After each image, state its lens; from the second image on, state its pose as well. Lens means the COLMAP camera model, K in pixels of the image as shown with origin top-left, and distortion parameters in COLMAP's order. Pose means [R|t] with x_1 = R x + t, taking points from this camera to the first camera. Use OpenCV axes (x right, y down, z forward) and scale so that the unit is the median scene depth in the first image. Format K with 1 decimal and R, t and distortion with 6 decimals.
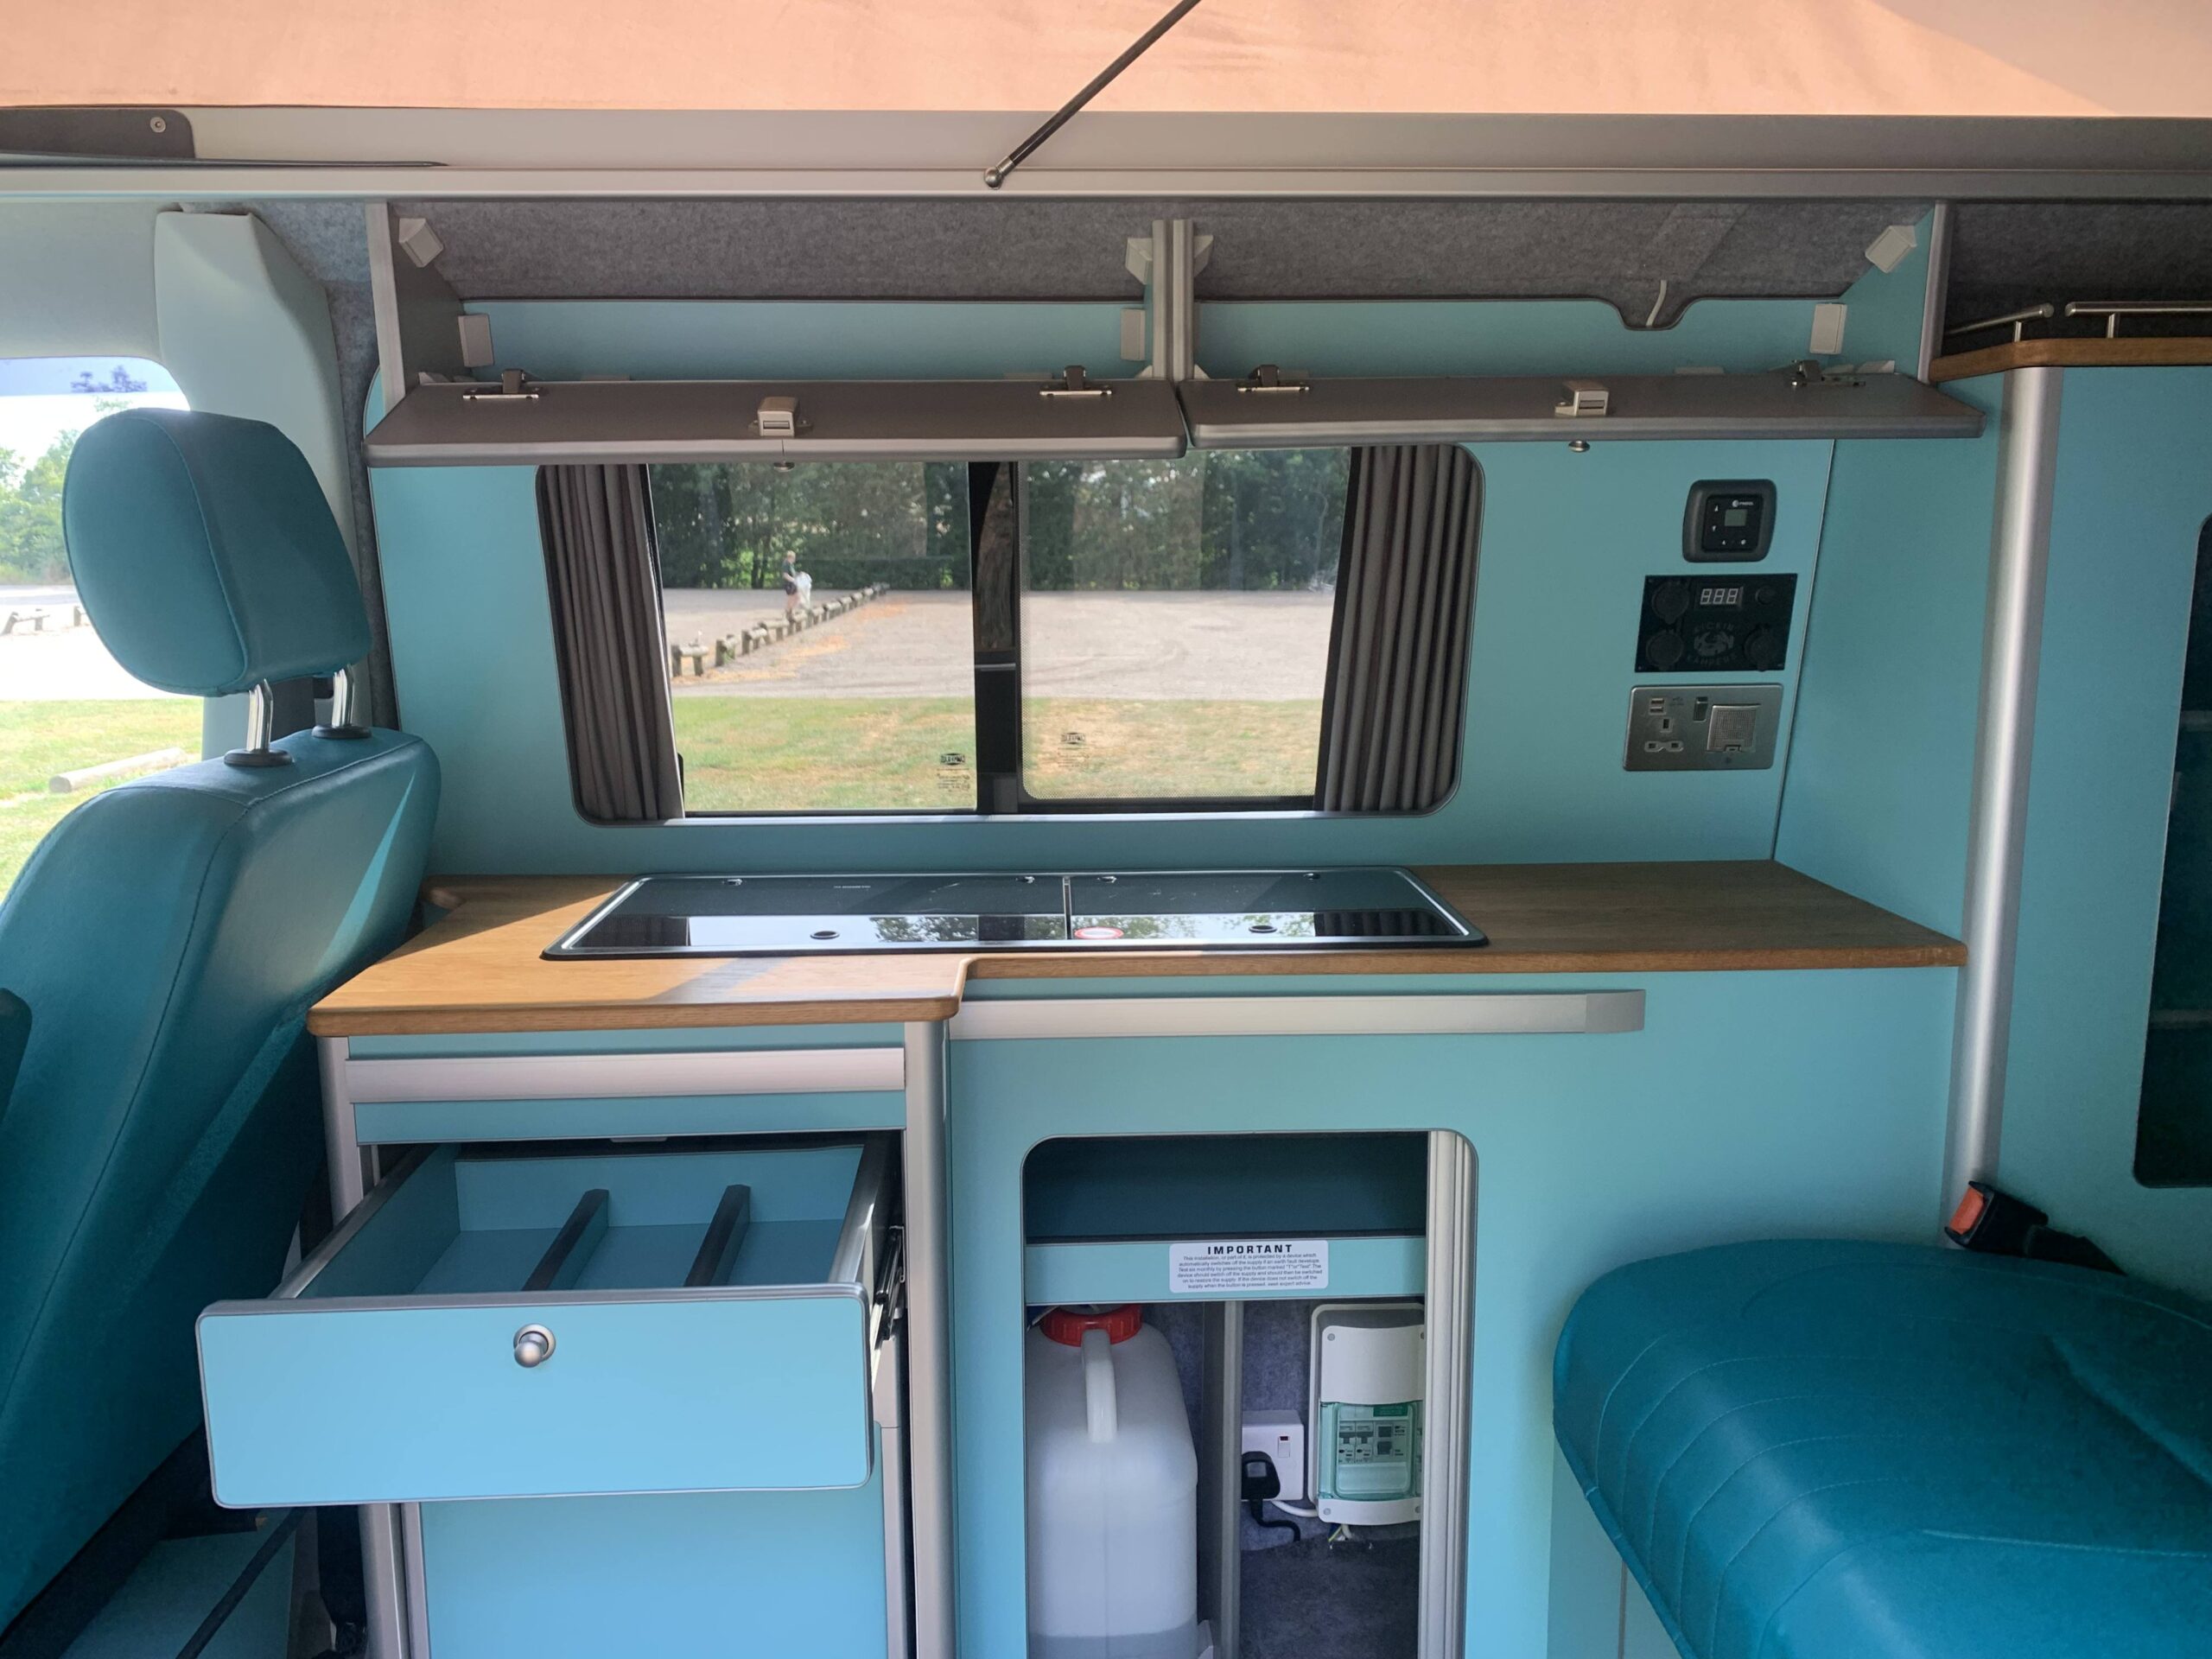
lens RADIAL K [[1717.6, 0, 1100.2], [0, 1717.6, 785.4], [0, 0, 1]] dist [0.044092, -0.002497]
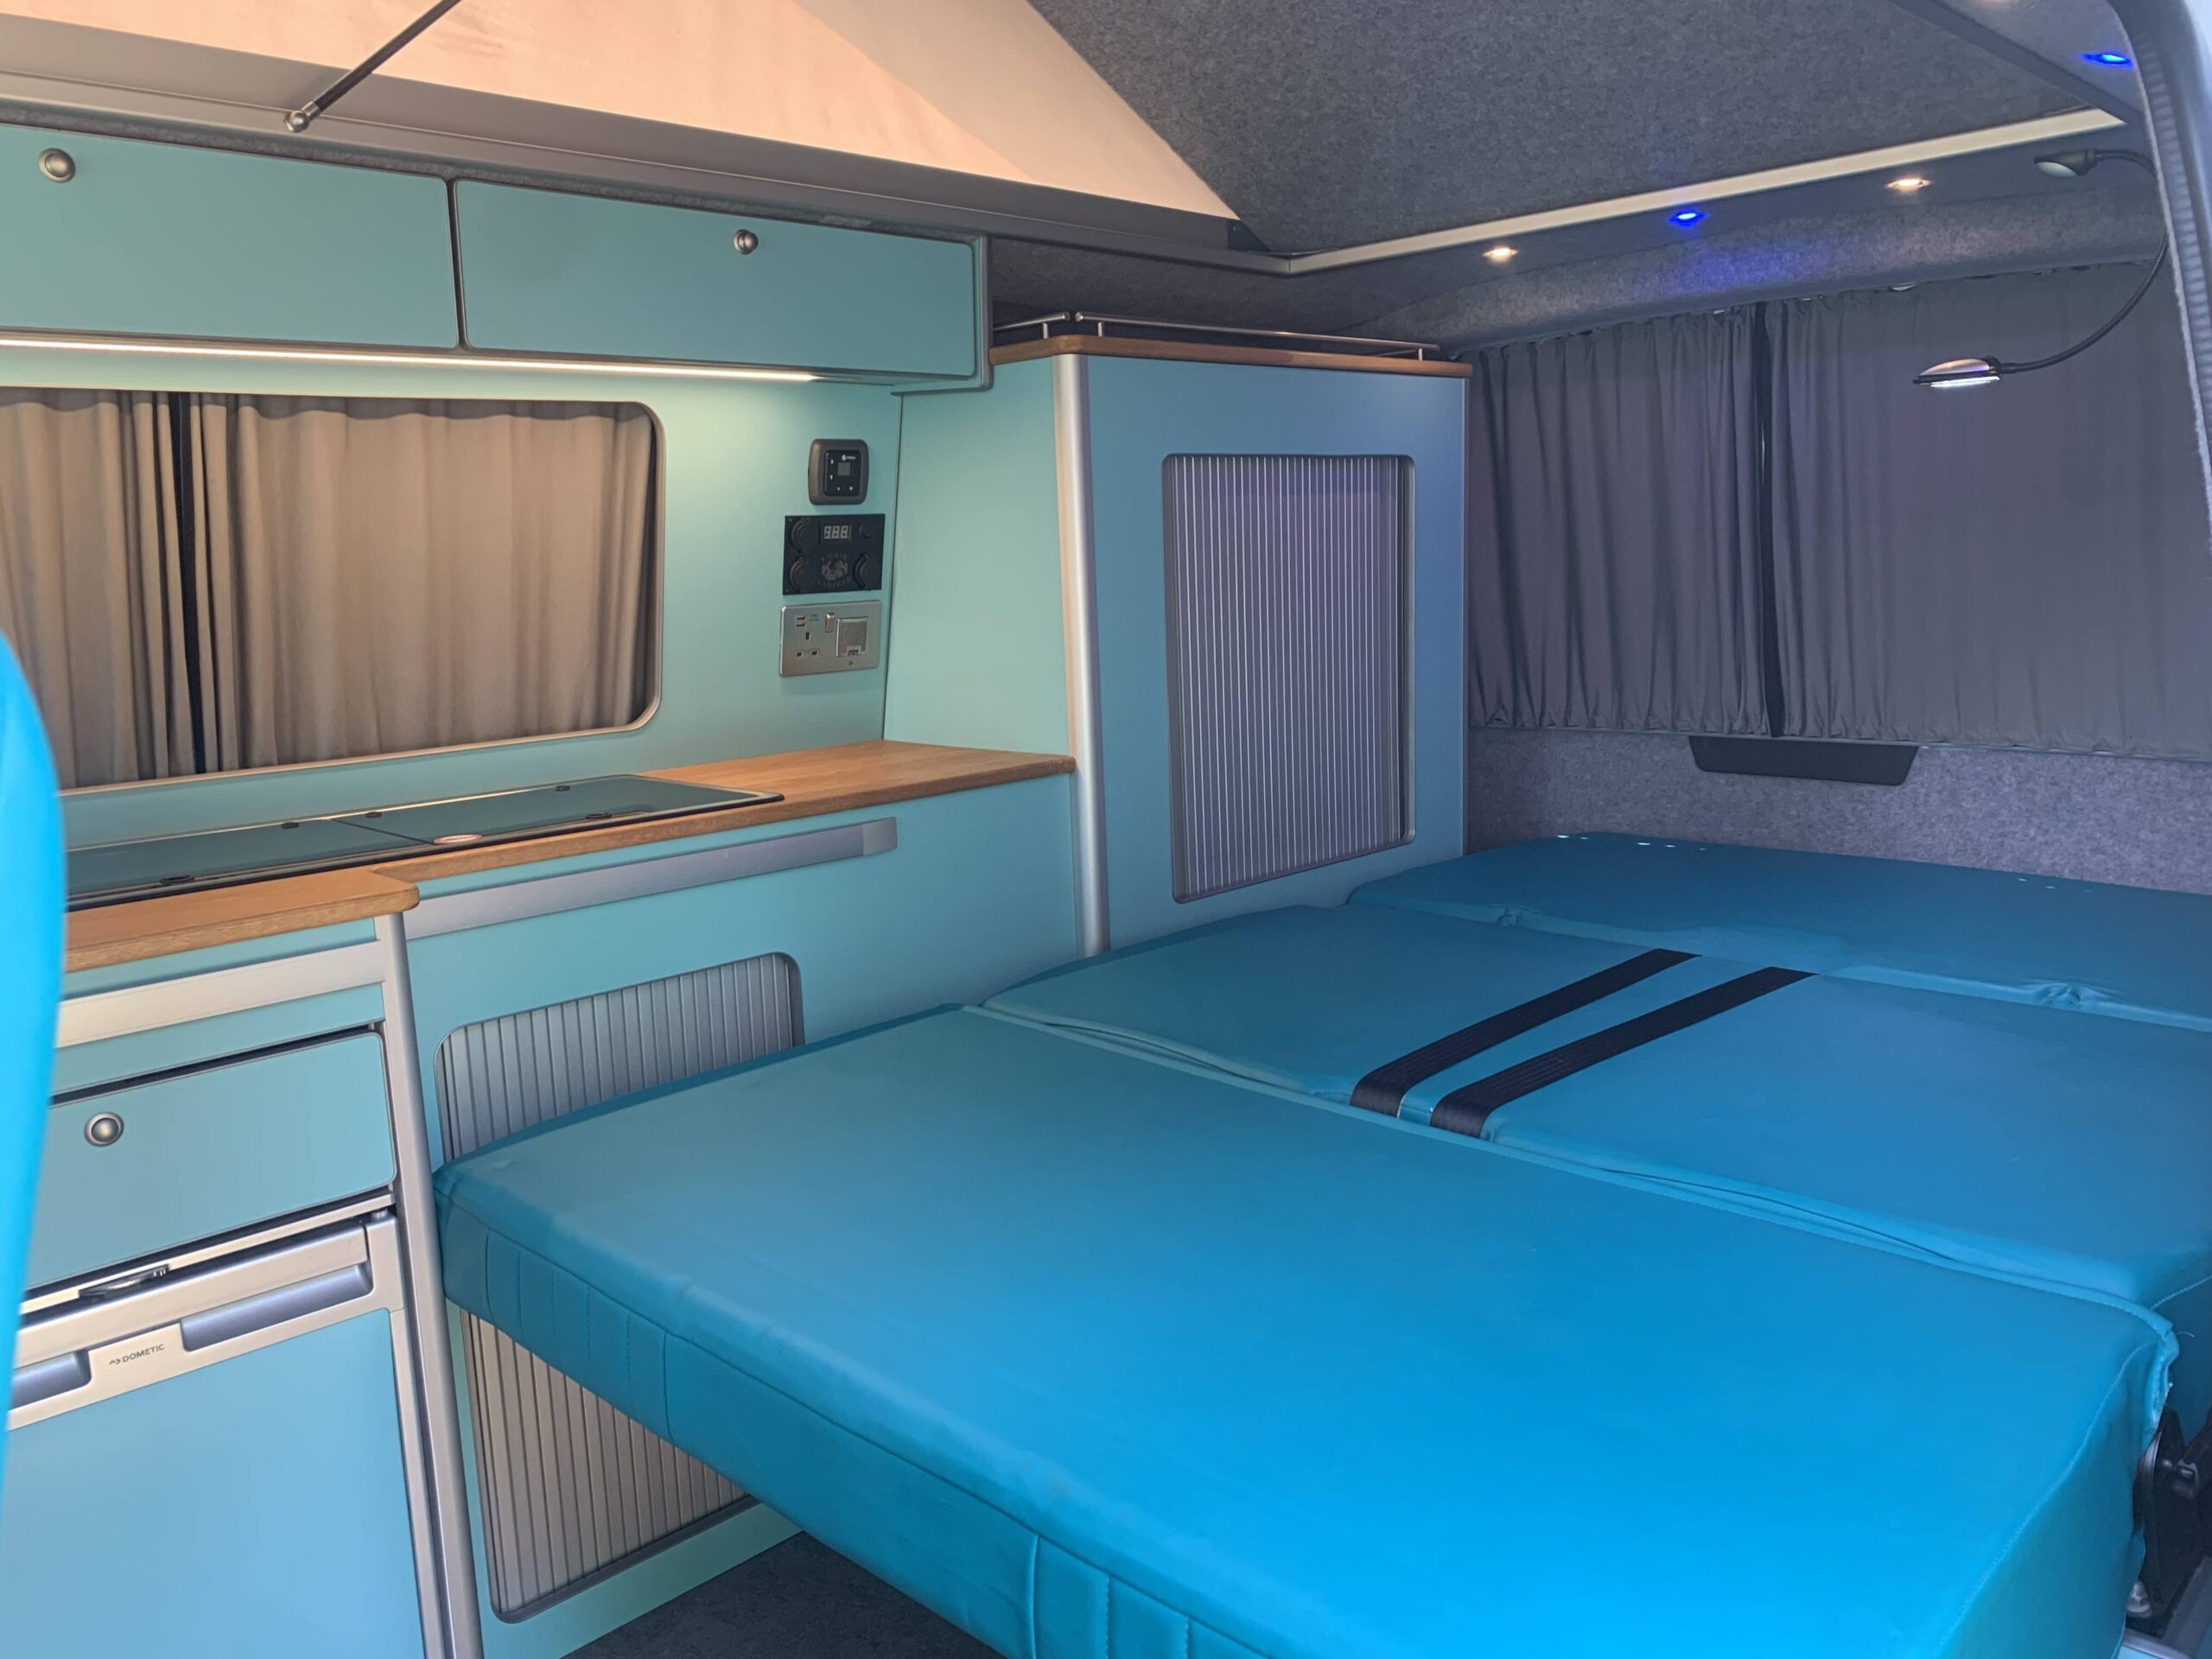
lens RADIAL K [[1682.1, 0, 1098.8], [0, 1682.1, 794.5], [0, 0, 1]] dist [0.014826, -0.003990]
pose [[0.741923, -0.126214, 0.658499, -0.372942], [0.135589, 0.990074, 0.037000, 0.068638], [-0.656633, 0.061834, 0.751672, -0.051329]]
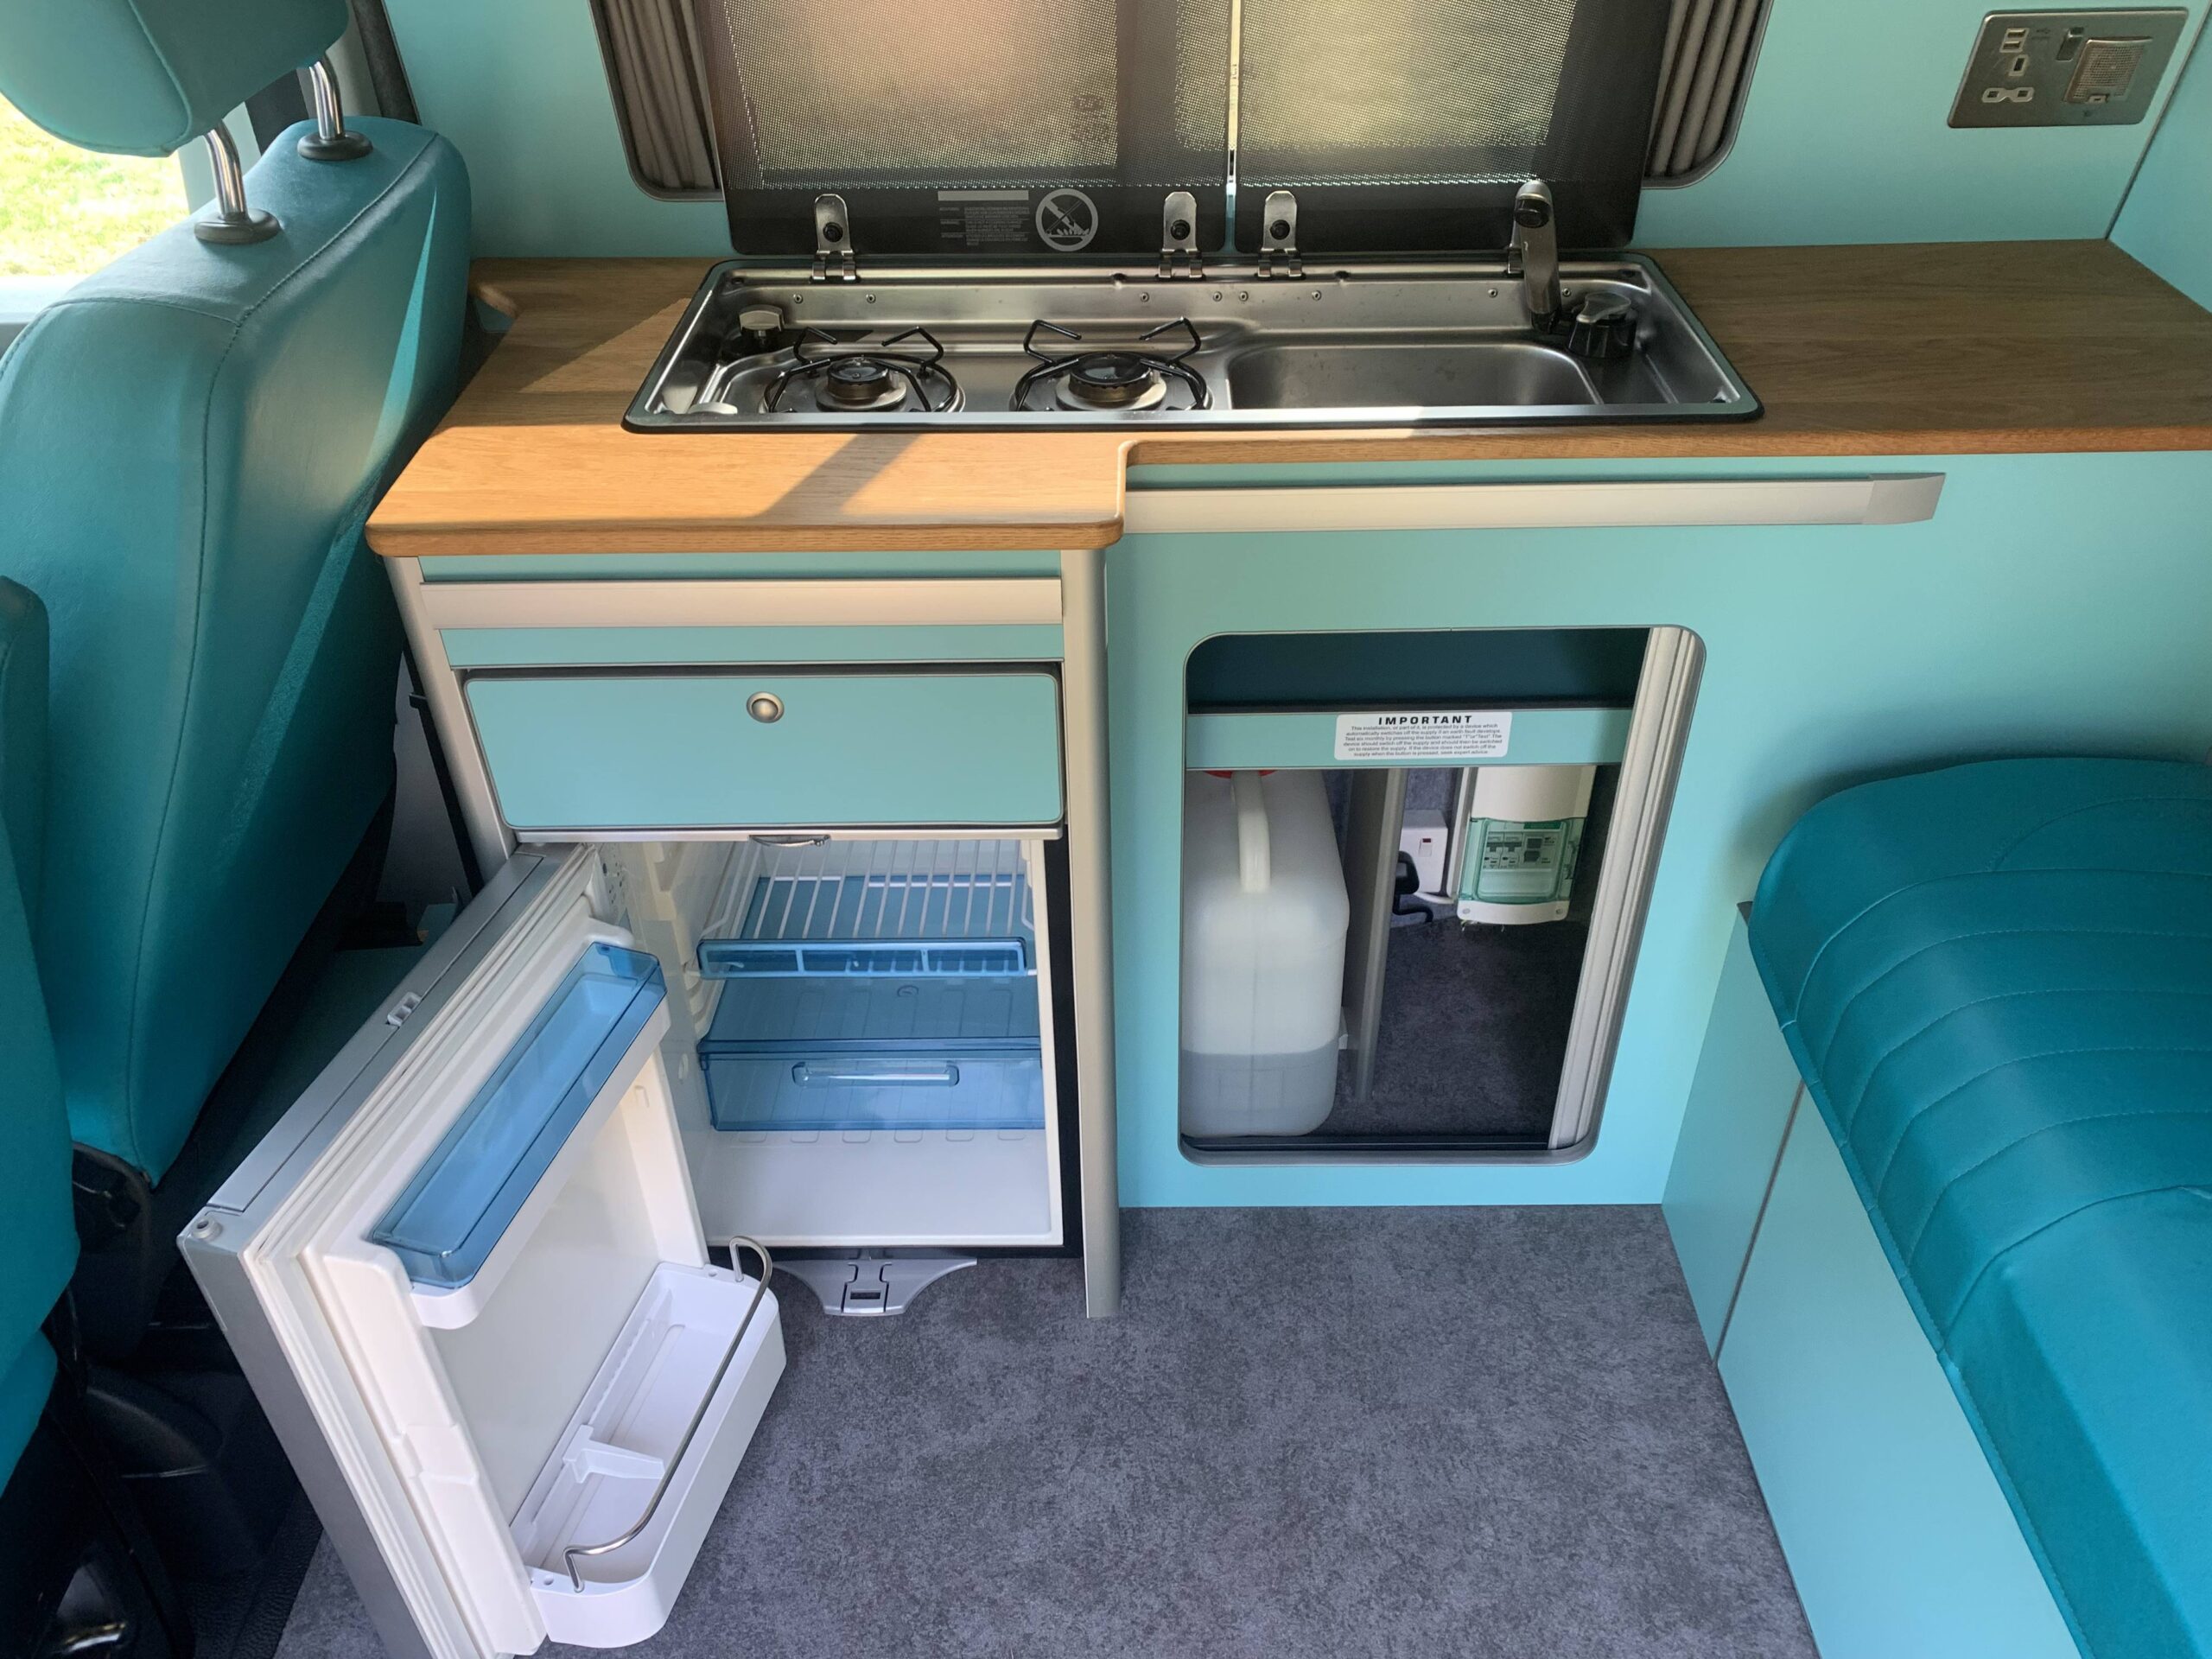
lens RADIAL K [[1722.2, 0, 1105.9], [0, 1722.2, 796.4], [0, 0, 1]] dist [0.049719, -0.039324]
pose [[0.998924, 0.021091, -0.041307, -0.044024], [0.000260, 0.888062, 0.459724, -0.116800], [0.046379, -0.459240, 0.887100, 0.158966]]
